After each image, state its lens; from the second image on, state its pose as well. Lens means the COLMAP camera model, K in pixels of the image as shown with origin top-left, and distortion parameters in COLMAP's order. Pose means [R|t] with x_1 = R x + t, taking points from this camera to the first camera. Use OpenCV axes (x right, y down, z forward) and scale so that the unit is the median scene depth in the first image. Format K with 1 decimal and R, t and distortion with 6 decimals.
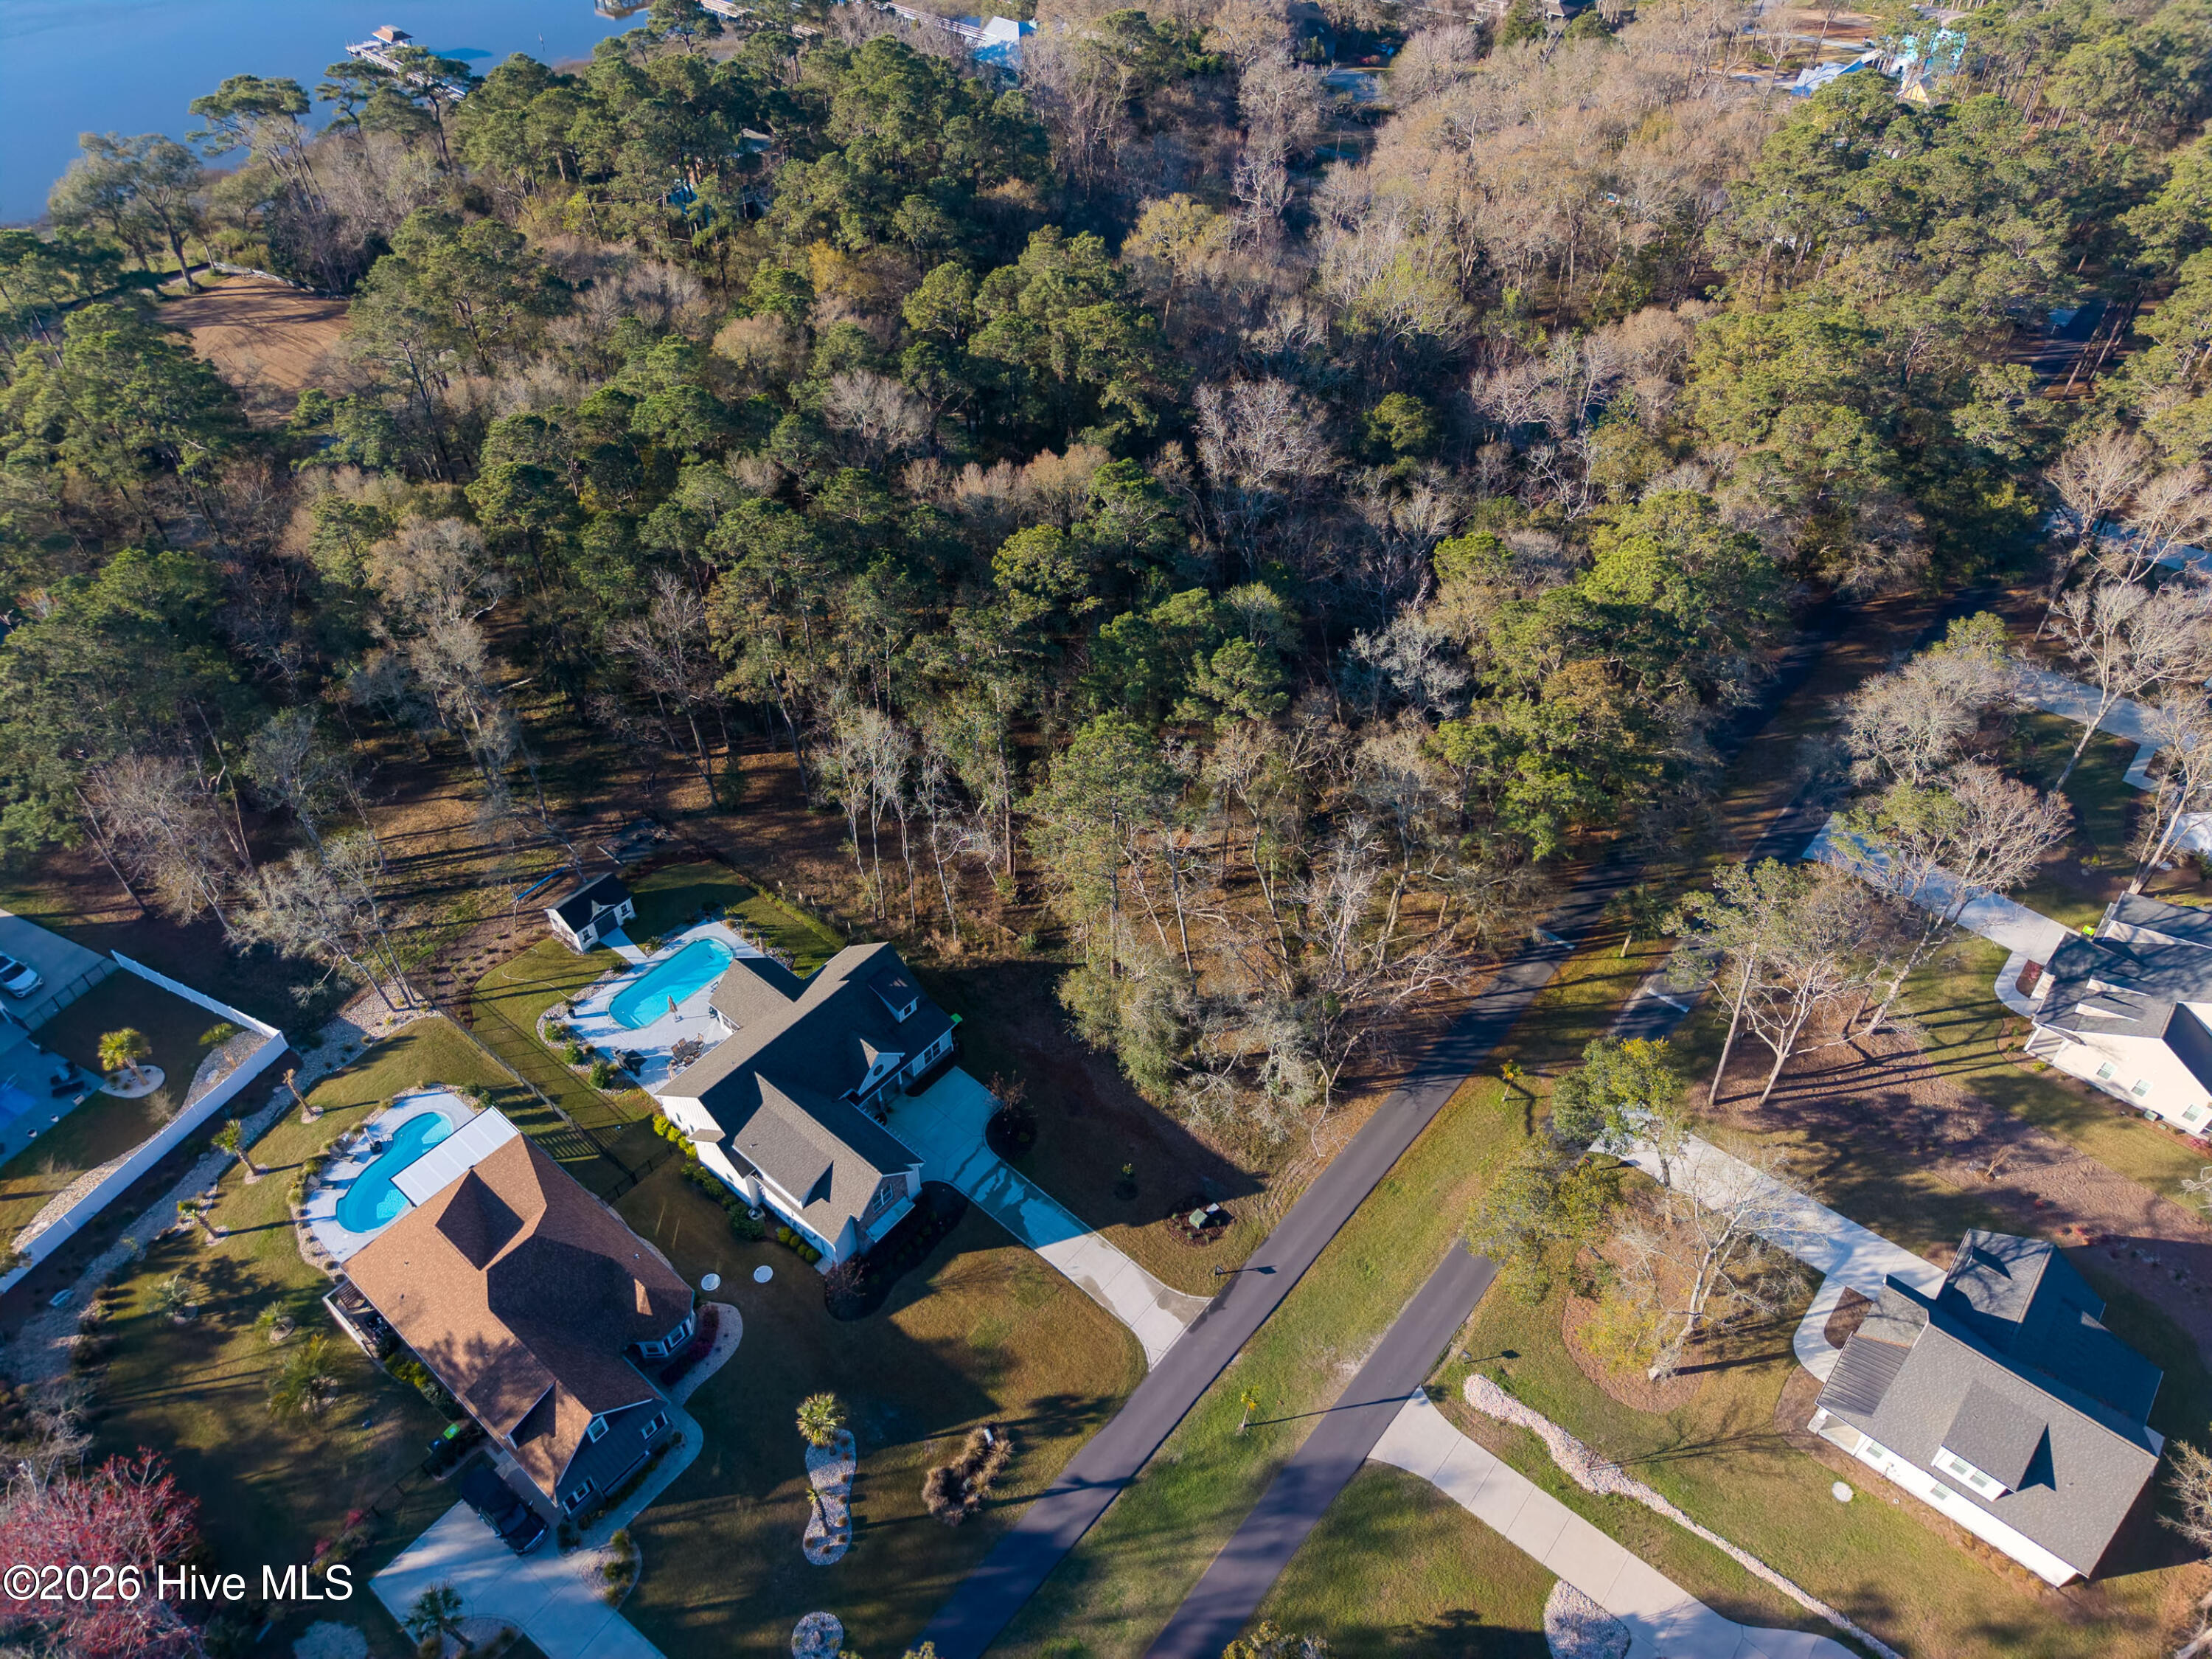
lens RADIAL K [[1473.6, 0, 1106.0], [0, 1473.6, 829.5], [0, 0, 1]] dist [0.000617, 0.001988]
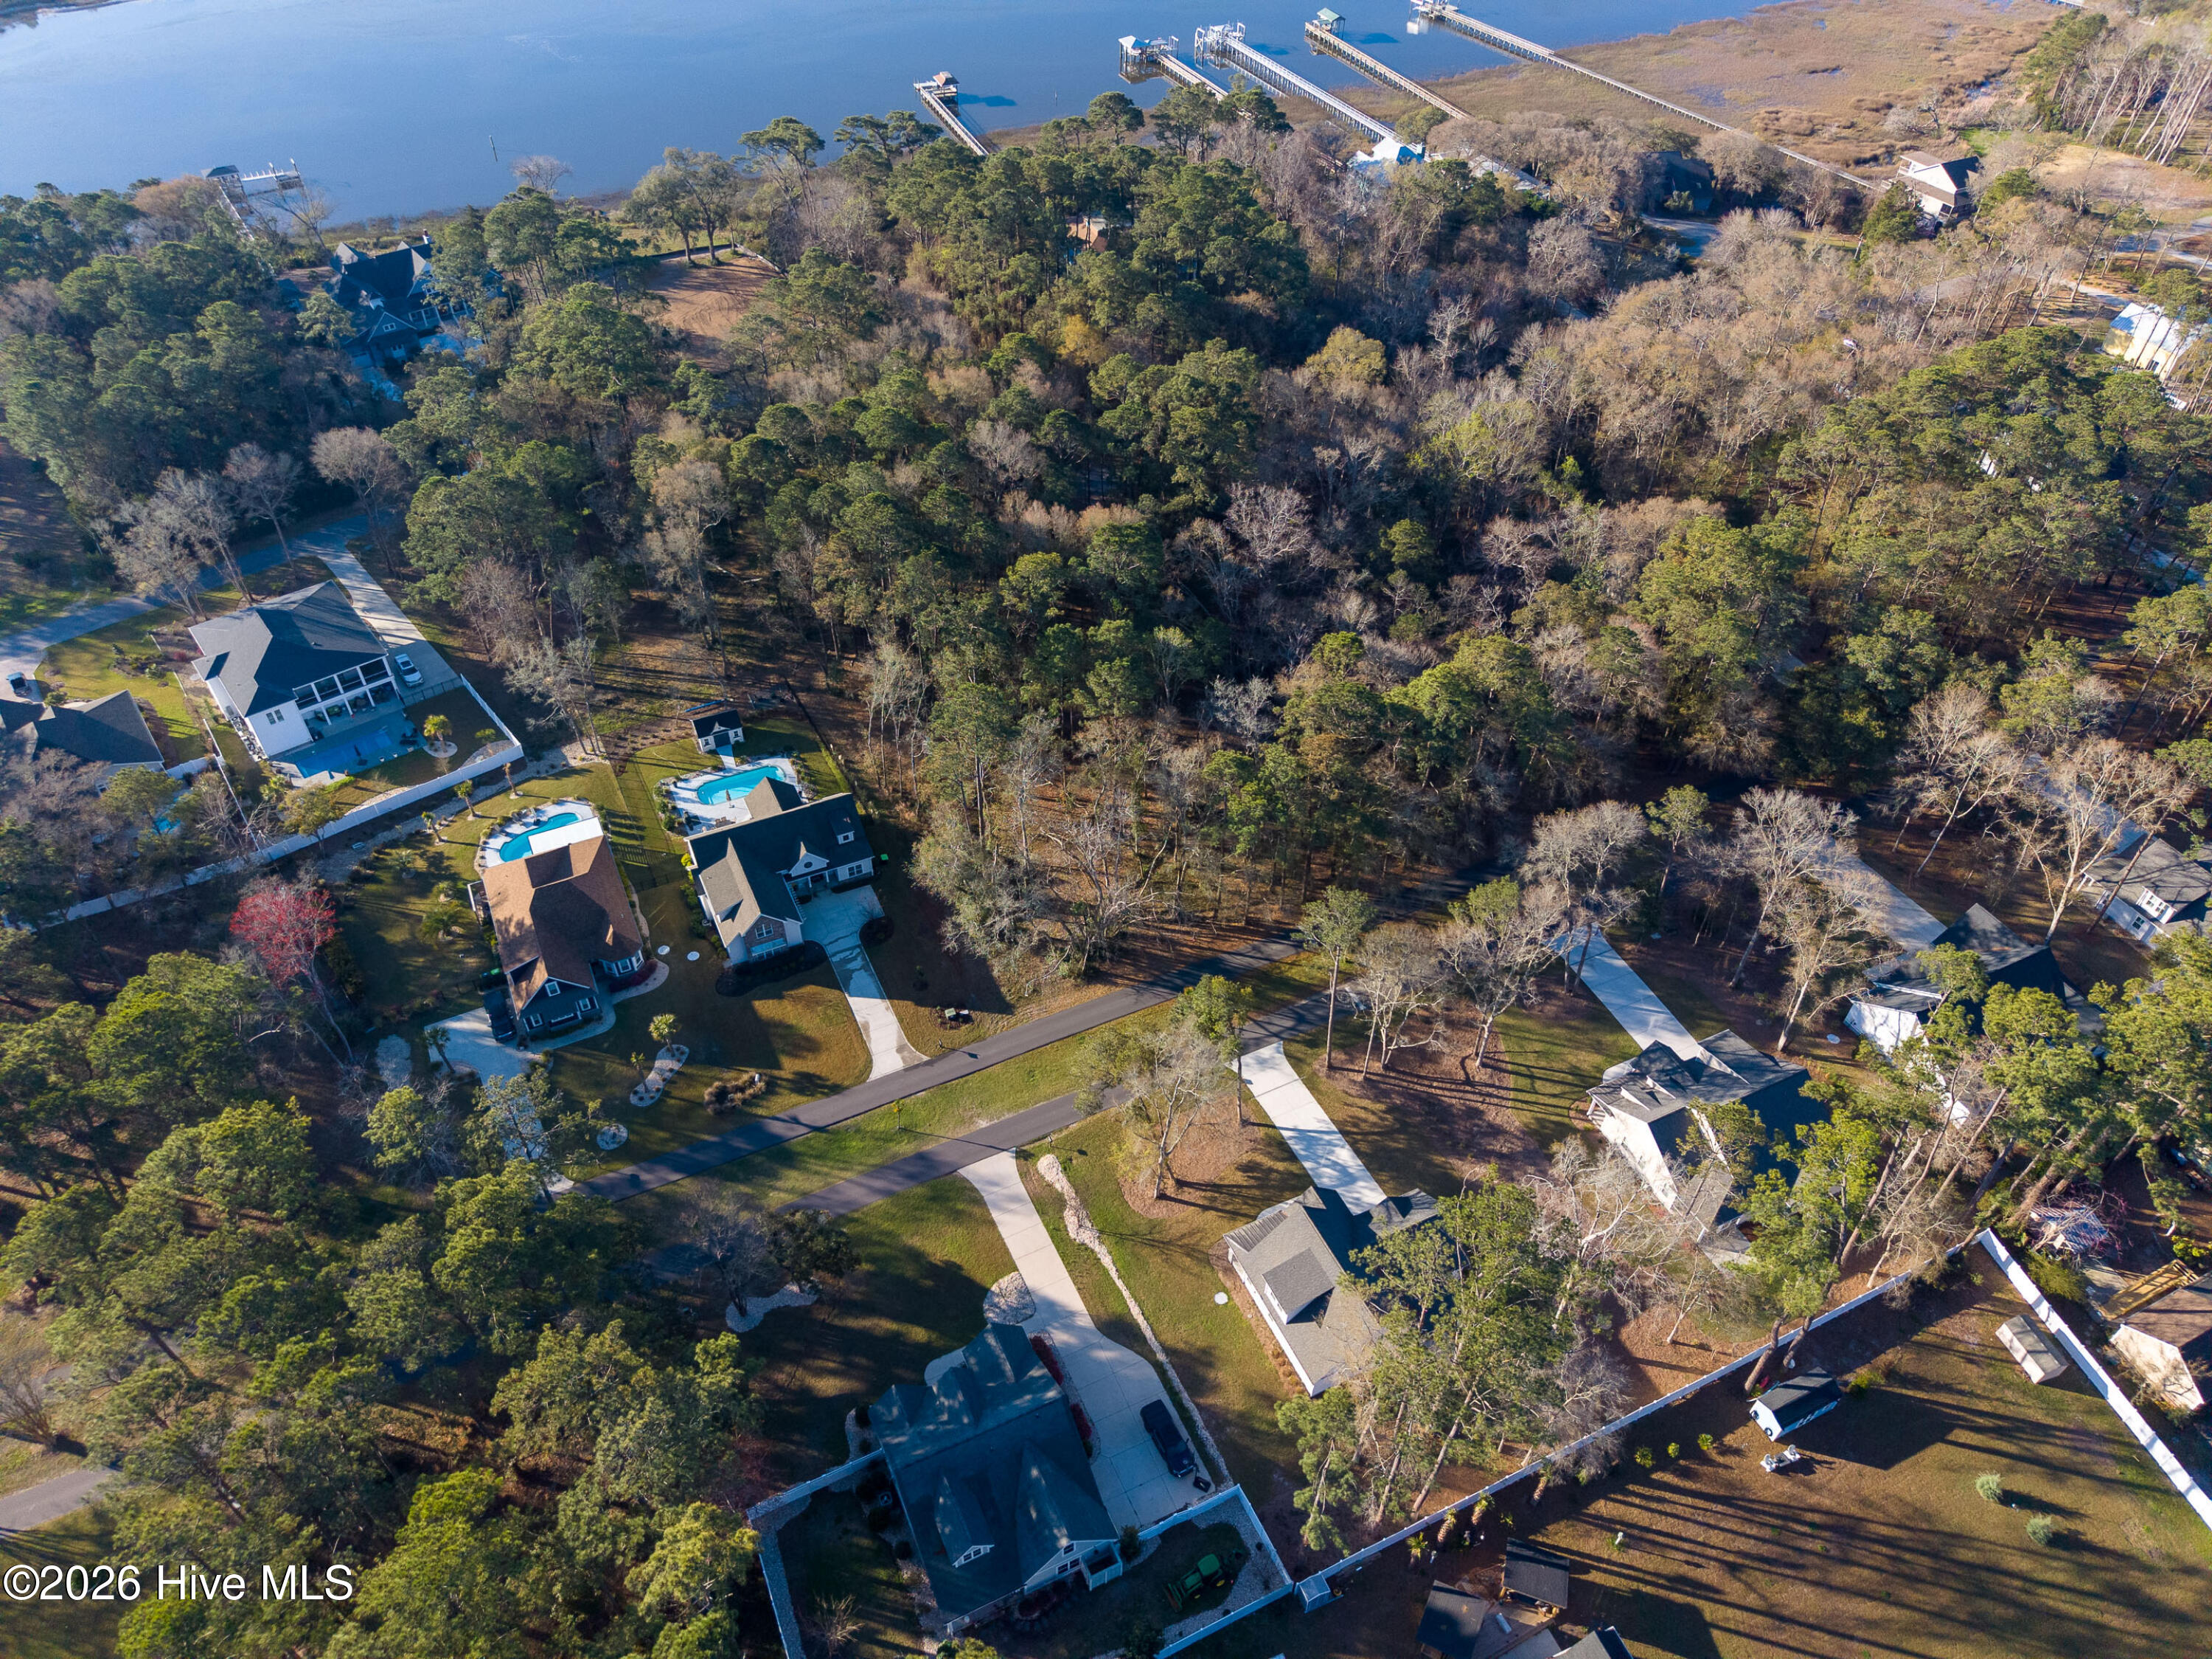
lens RADIAL K [[1473.6, 0, 1106.0], [0, 1473.6, 829.5], [0, 0, 1]] dist [0.000617, 0.001988]
pose [[0.912116, 0.280322, -0.299106, 0.516382], [-0.282730, 0.958518, 0.036145, -0.014676], [0.296831, 0.051598, 0.953535, -0.342806]]
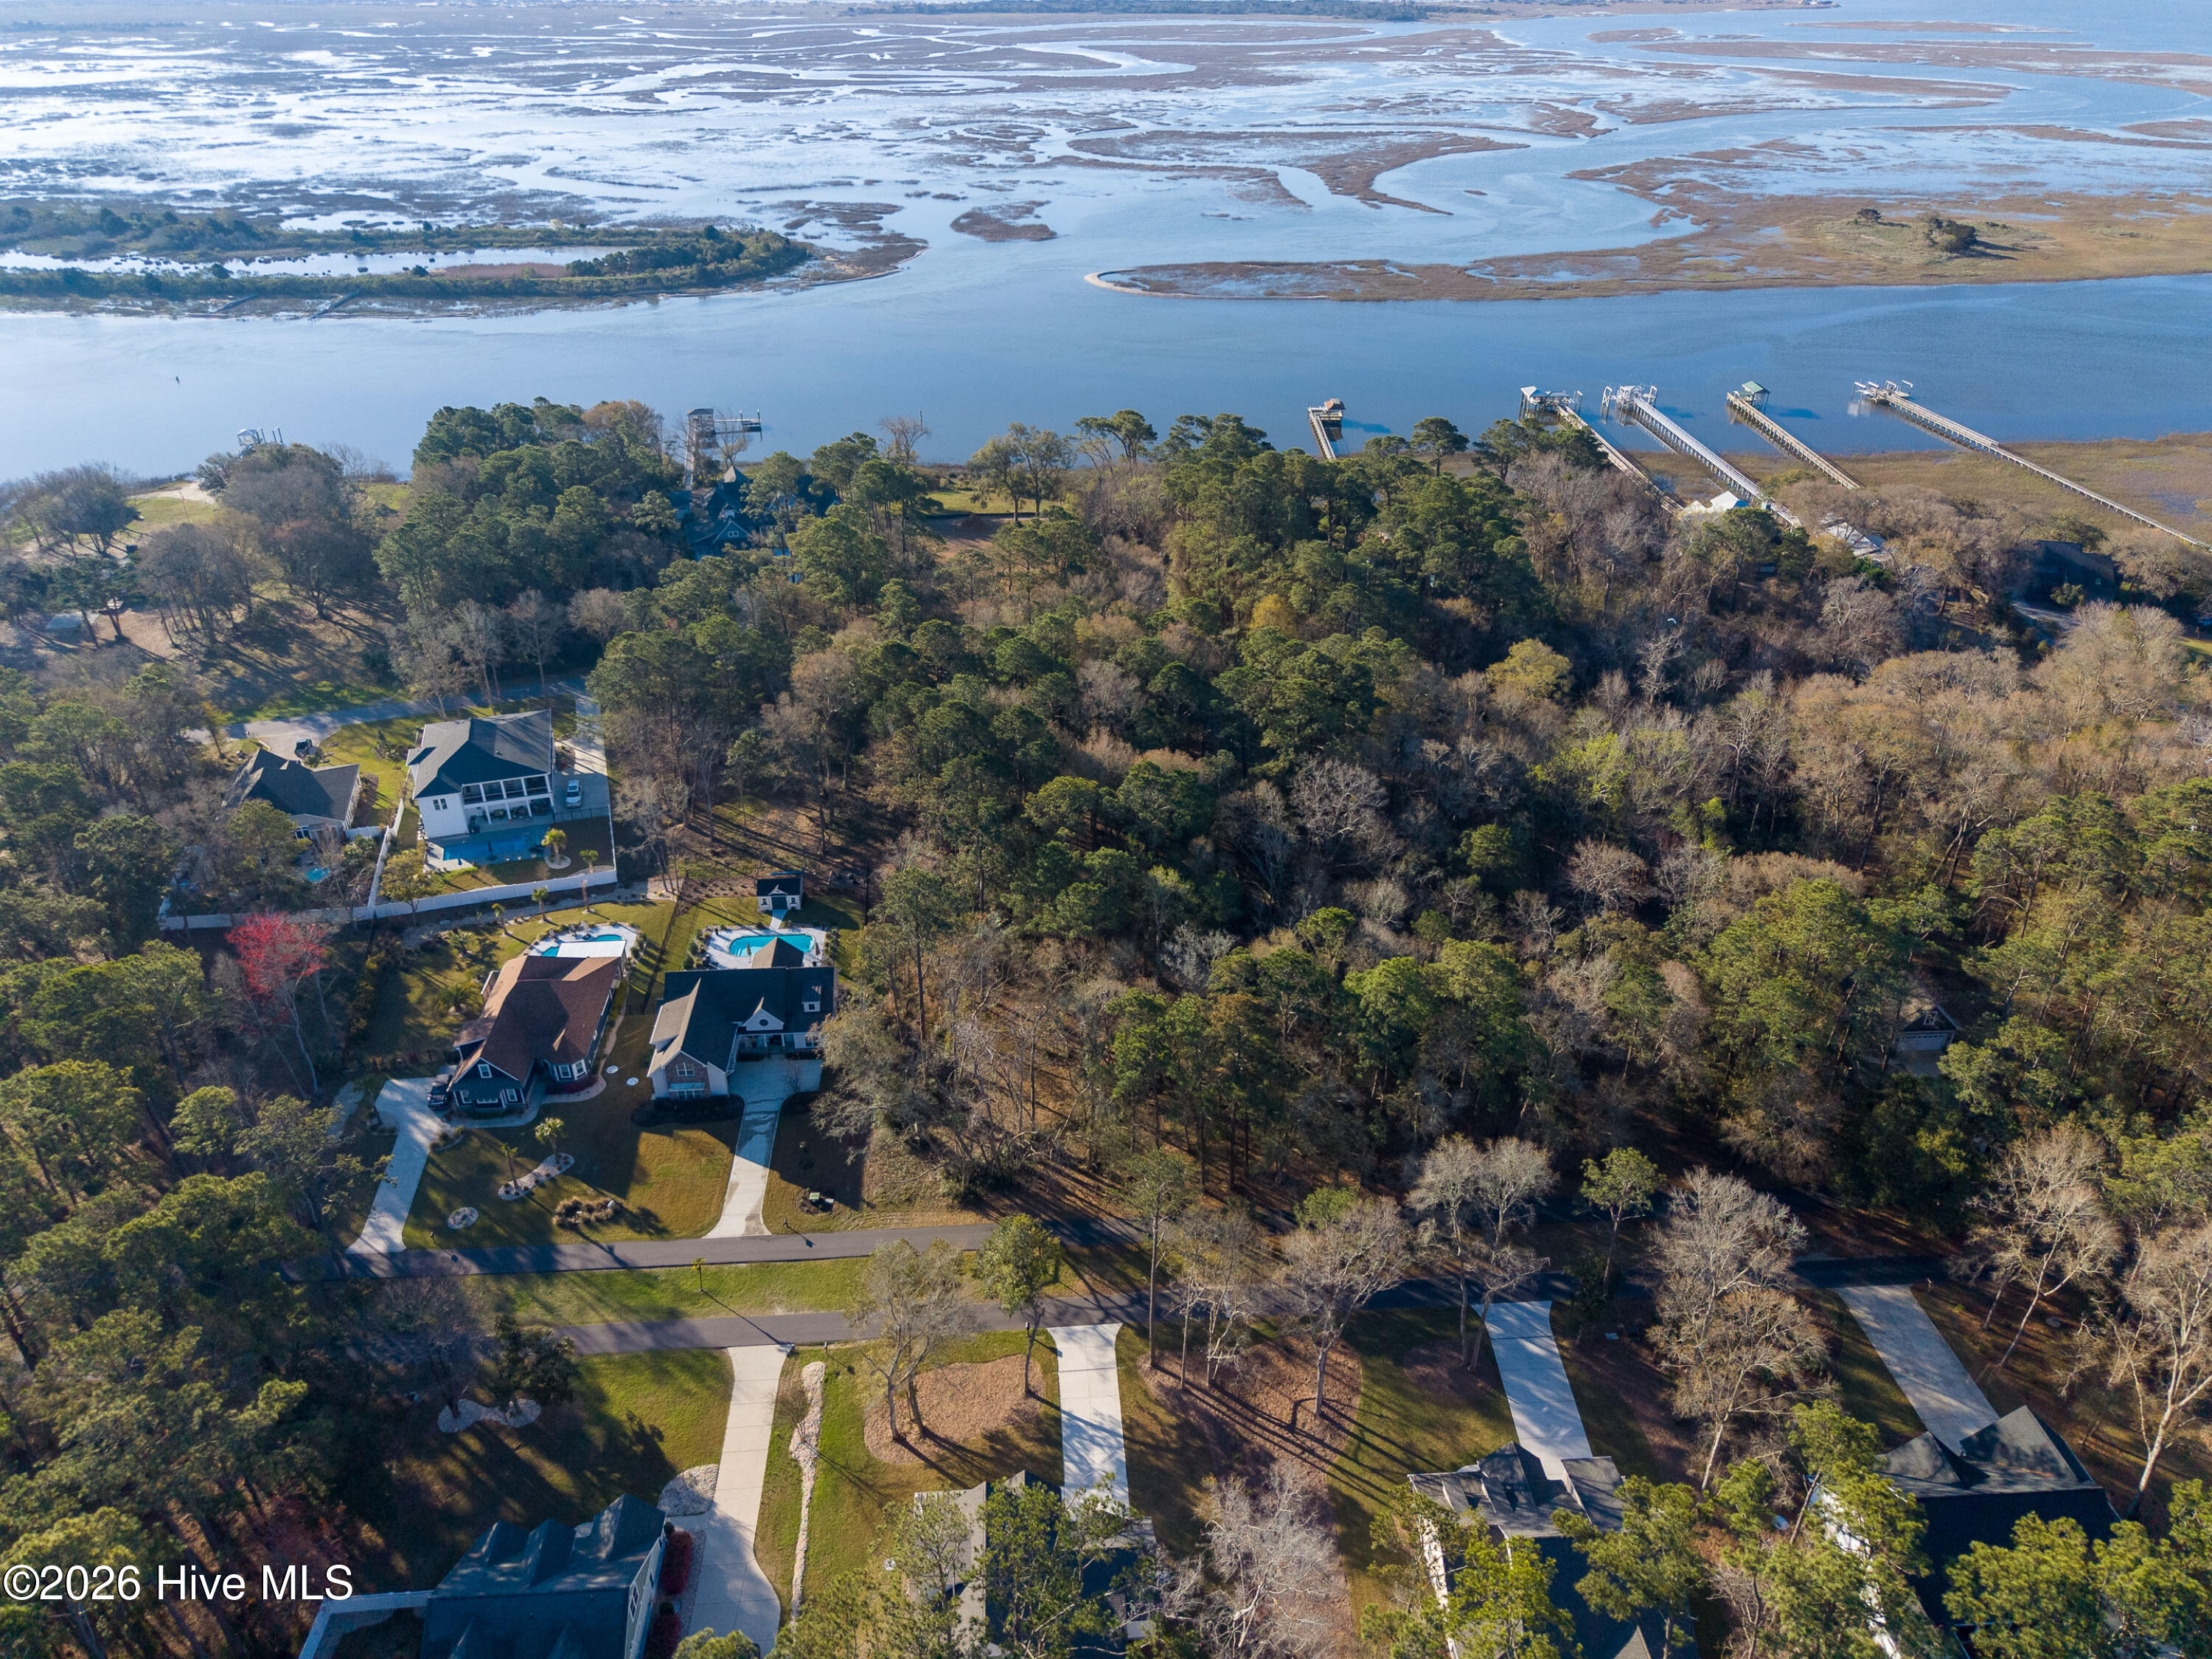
lens RADIAL K [[1488.5, 0, 1106.0], [0, 1488.5, 829.5], [0, 0, 1]] dist [0.005389, -0.005776]
pose [[0.697011, 0.362667, -0.618585, 0.890316], [-0.490124, 0.870649, -0.041816, -0.114060], [0.523406, 0.332329, 0.784604, -0.111485]]
